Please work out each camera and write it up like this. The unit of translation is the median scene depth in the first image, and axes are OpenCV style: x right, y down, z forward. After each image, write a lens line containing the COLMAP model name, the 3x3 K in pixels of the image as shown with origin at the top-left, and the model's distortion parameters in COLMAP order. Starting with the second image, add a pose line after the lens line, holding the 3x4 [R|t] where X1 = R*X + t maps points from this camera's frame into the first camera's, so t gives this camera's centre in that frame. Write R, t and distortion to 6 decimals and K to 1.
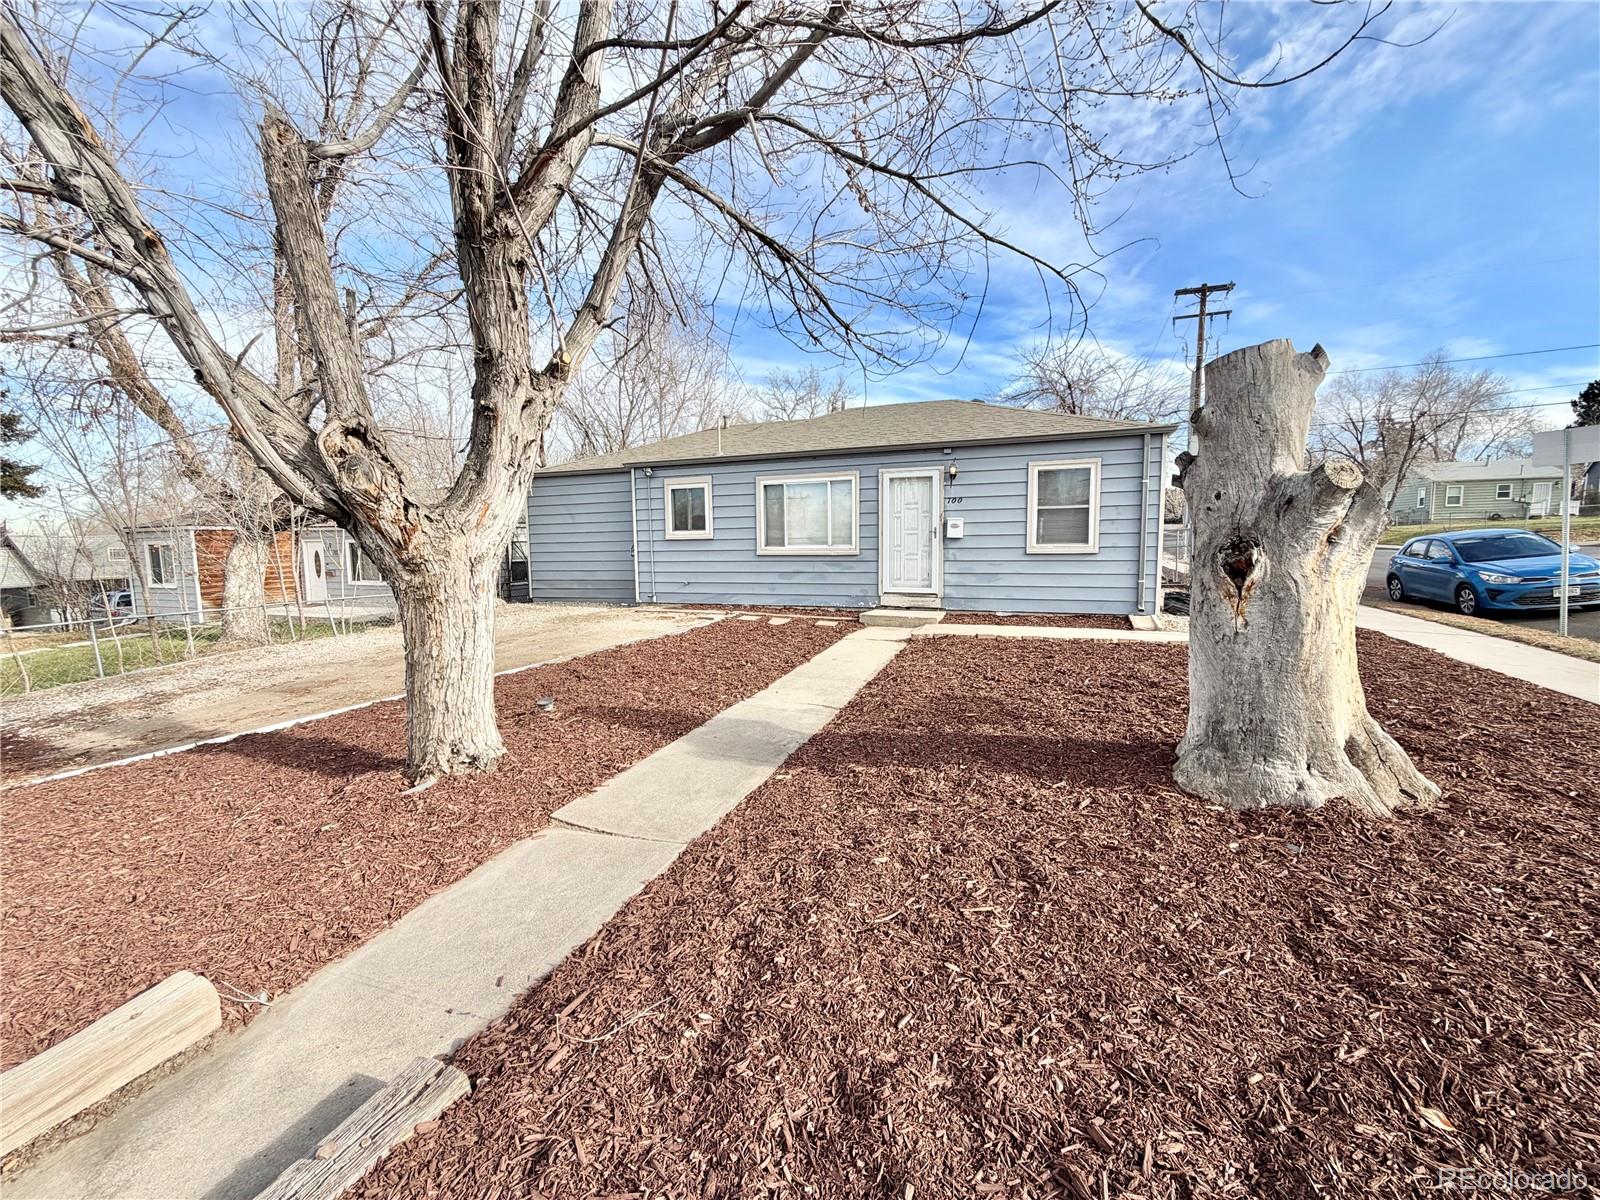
lens RADIAL K [[631.1, 0, 800.0], [0, 631.1, 600.0], [0, 0, 1]] dist [-0.000221, -0.000085]
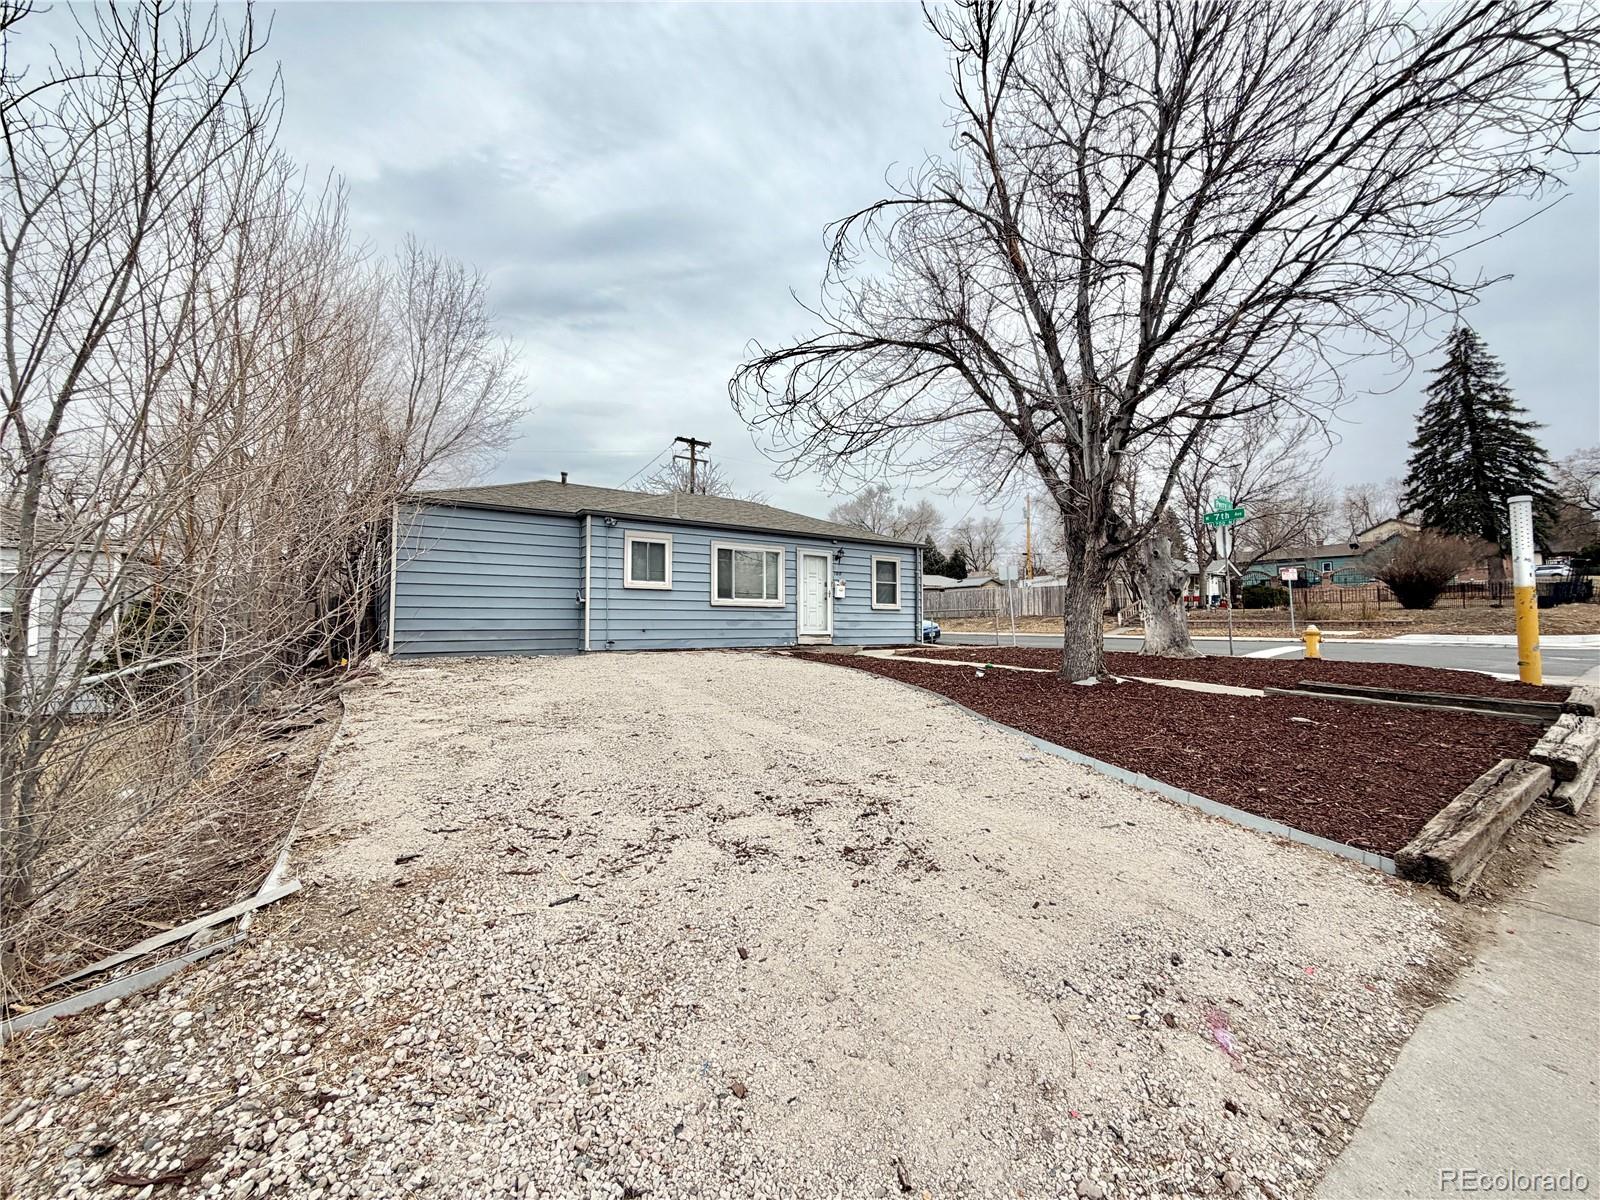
lens RADIAL K [[631.1, 0, 800.0], [0, 631.1, 600.0], [0, 0, 1]] dist [-0.000221, -0.000085]
pose [[0.561794, 0.050827, 0.825715, -0.990998], [0.070422, 0.991550, -0.108947, 0.062529], [-0.824275, 0.119354, 0.553467, 0.209997]]
